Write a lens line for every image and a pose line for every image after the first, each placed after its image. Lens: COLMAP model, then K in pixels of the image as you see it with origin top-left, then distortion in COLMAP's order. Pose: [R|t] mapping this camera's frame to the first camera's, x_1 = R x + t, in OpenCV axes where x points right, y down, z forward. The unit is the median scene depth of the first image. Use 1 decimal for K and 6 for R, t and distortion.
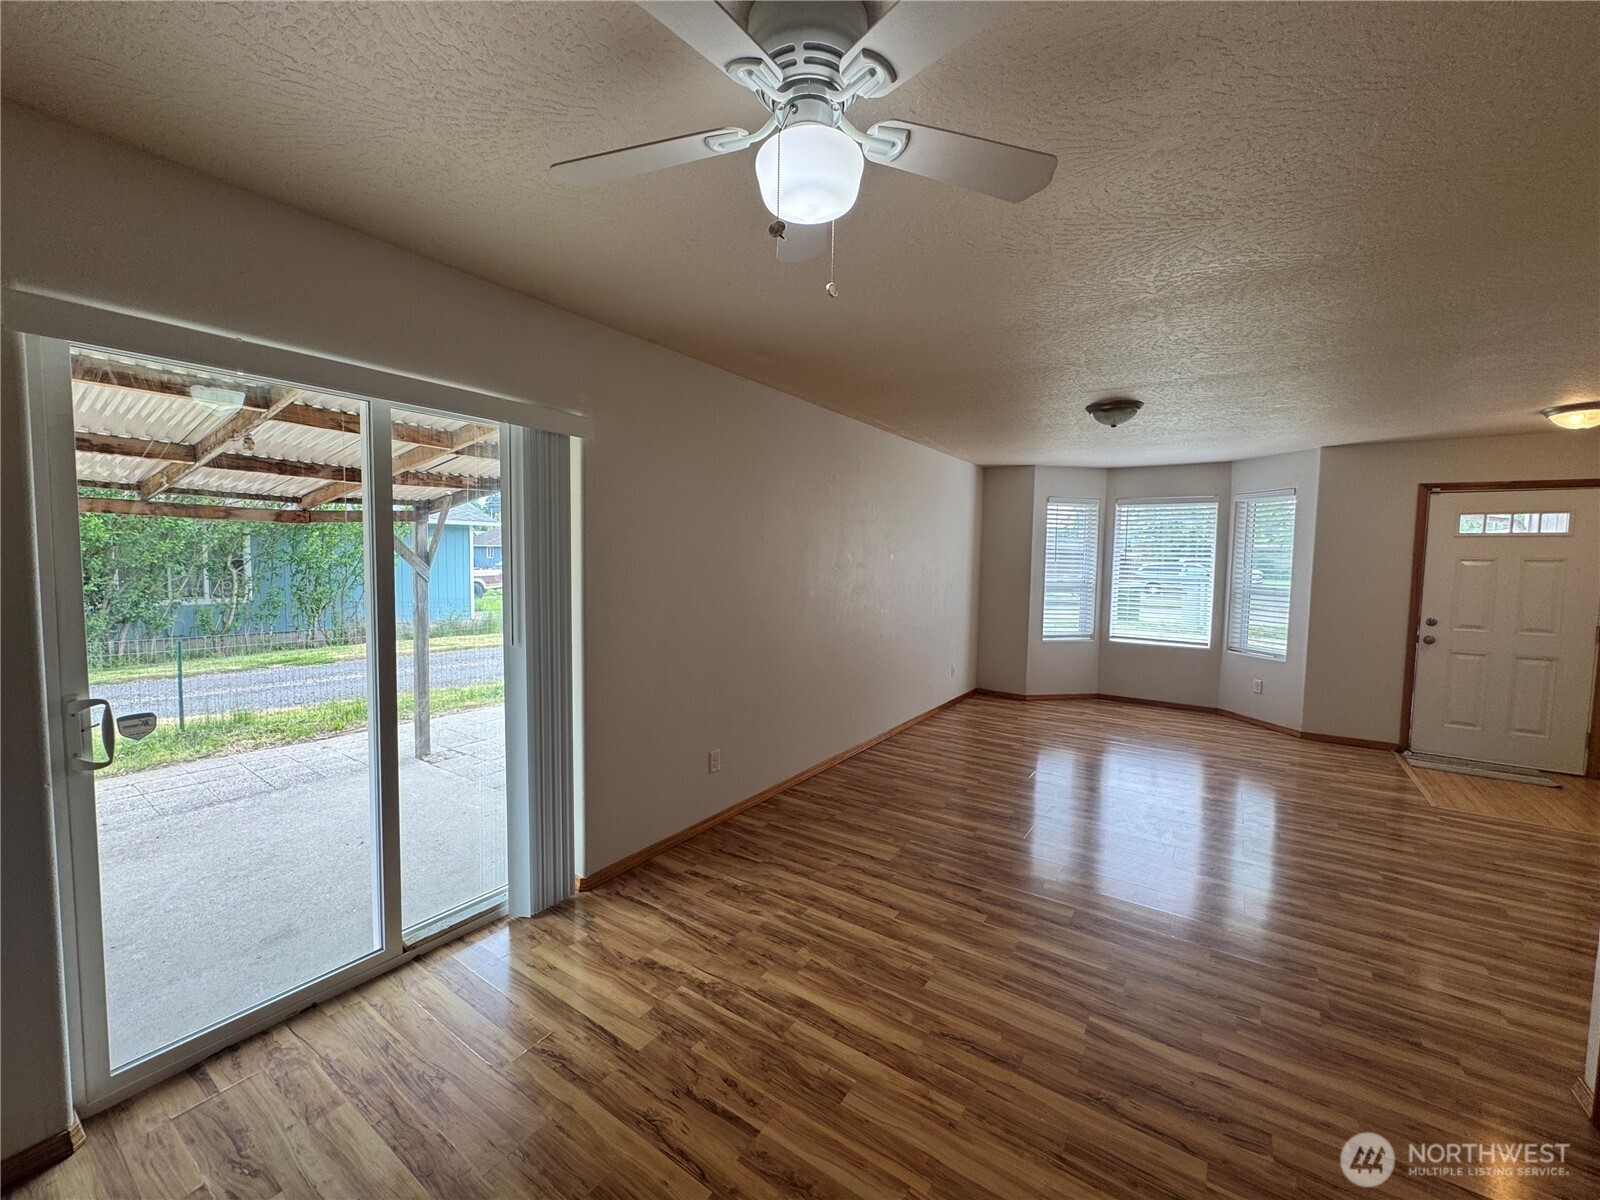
lens RADIAL K [[640.1, 0, 800.0], [0, 640.1, 600.0], [0, 0, 1]] dist [0.001787, -0.000182]
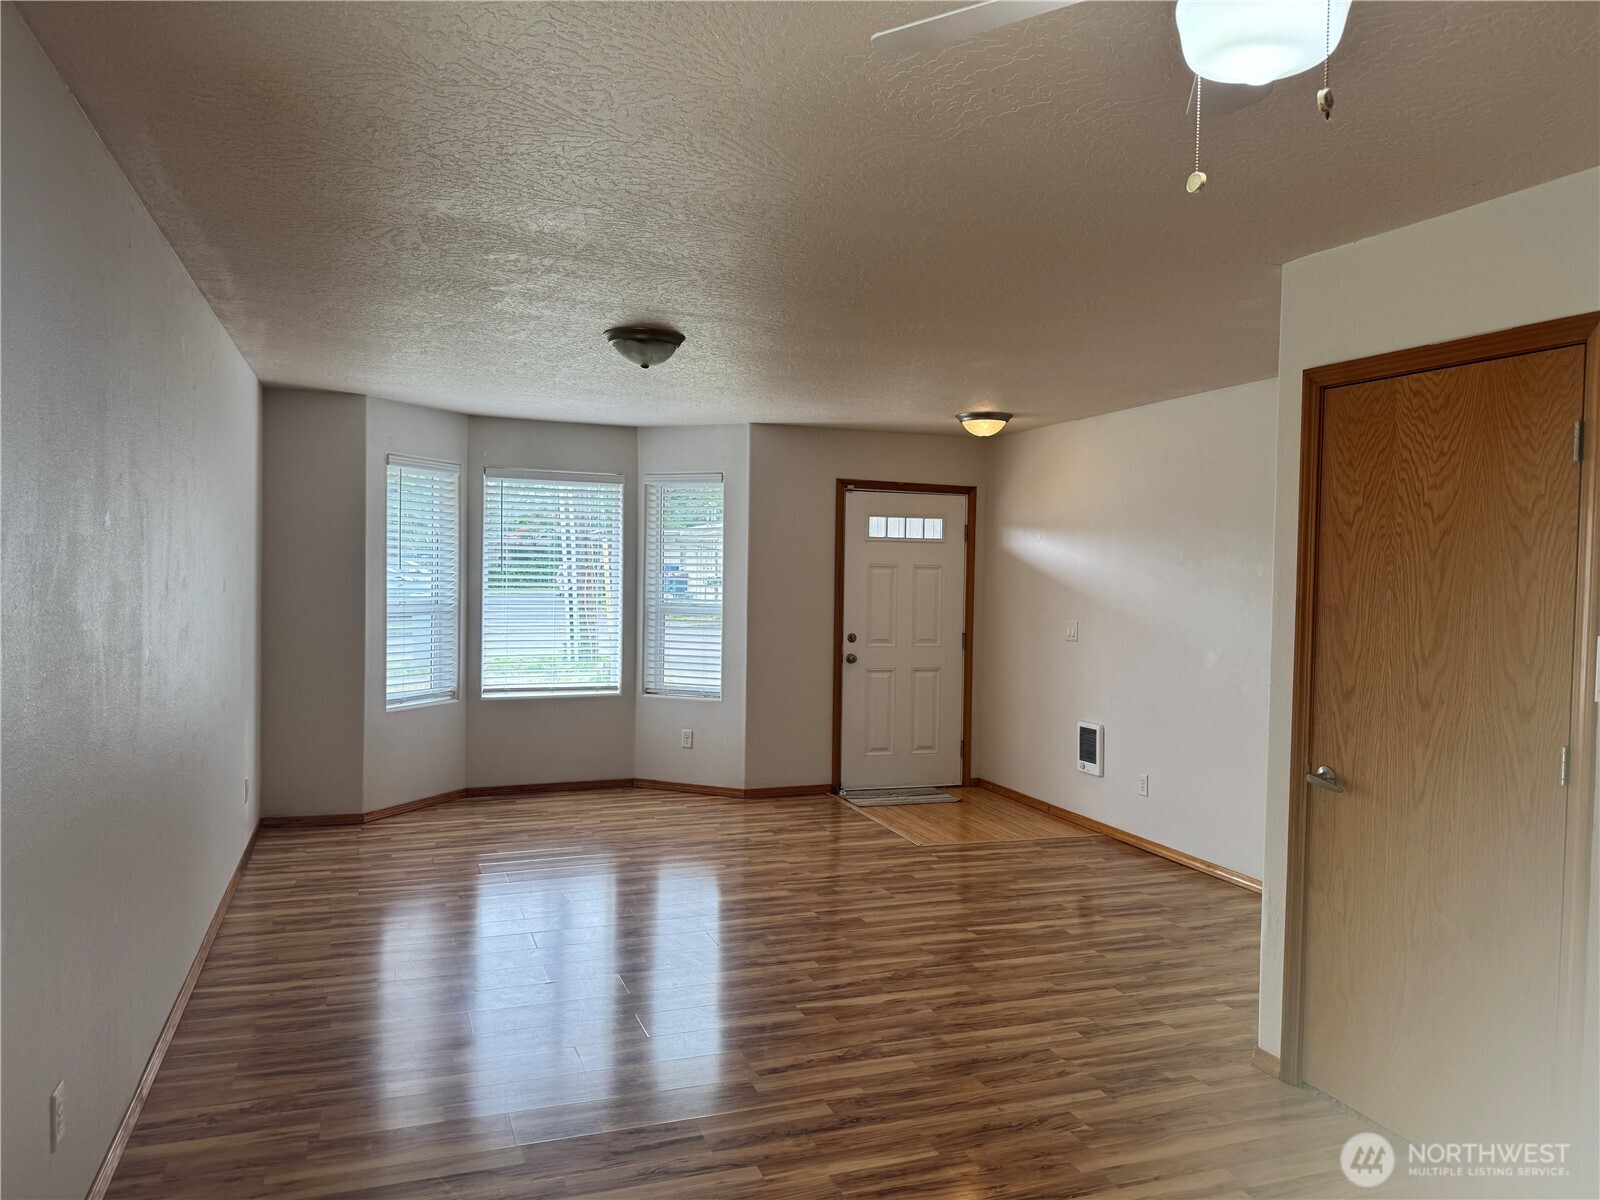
lens RADIAL K [[1117.0, 0, 800.0], [0, 1117.0, 600.0], [0, 0, 1]] dist [0.104549, -0.133070]
pose [[0.582311, -0.027819, 0.812490, -0.260403], [0.047038, 0.998893, 0.000489, -0.019178], [-0.811604, 0.037933, 0.582975, 0.153631]]
